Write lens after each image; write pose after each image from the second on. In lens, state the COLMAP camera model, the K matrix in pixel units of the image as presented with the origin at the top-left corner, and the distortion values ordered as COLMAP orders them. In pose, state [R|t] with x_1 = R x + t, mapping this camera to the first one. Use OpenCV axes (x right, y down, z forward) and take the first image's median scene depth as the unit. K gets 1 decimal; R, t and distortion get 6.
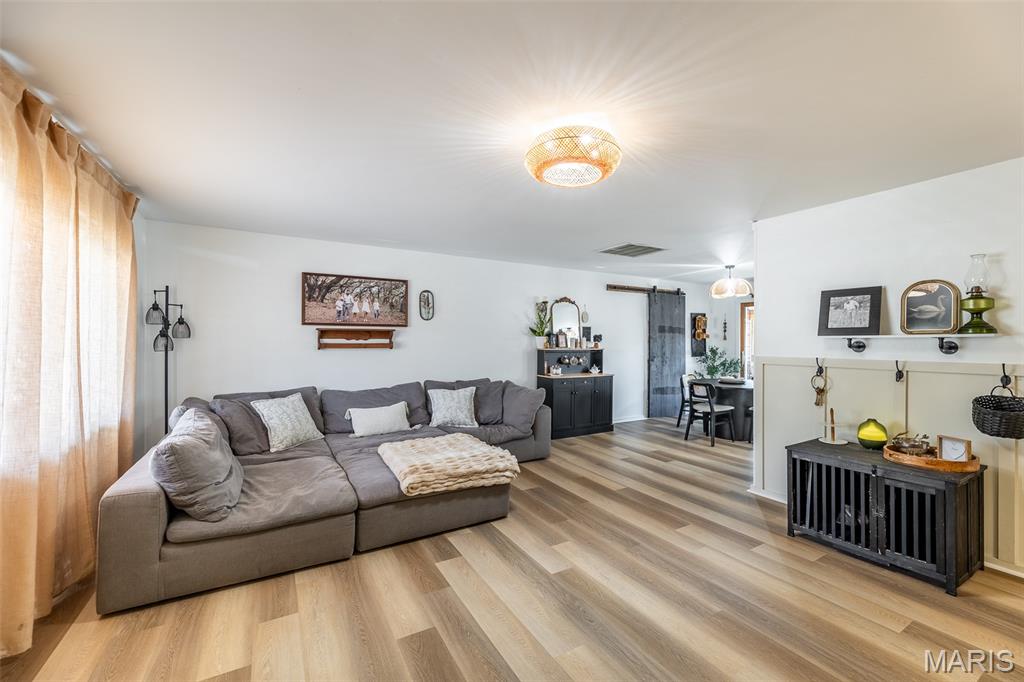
lens RADIAL K [[413.8, 0, 516.5], [0, 413.8, 341.9], [0, 0, 1]] dist [-0.002502, 0.000365]
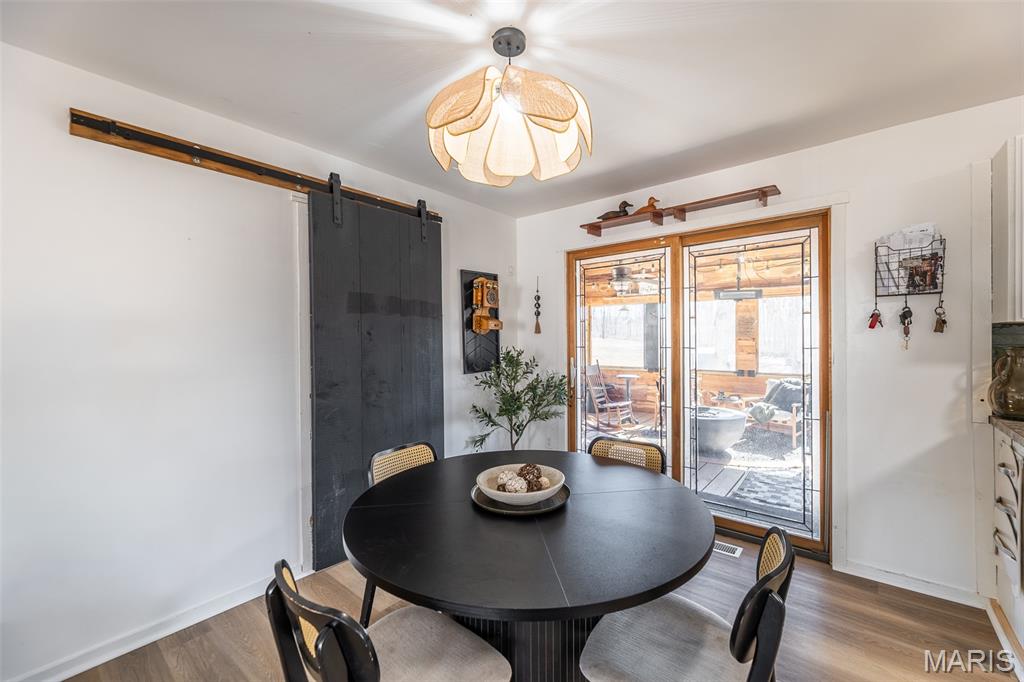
lens RADIAL K [[413.8, 0, 519.3], [0, 413.8, 341.1], [0, 0, 1]] dist [-0.002502, 0.000365]
pose [[0.938943, -0.013437, 0.343810, 0.556861], [0.013311, 0.999908, 0.002727, 0.004095], [-0.343815, 0.002016, 0.939035, 0.979407]]
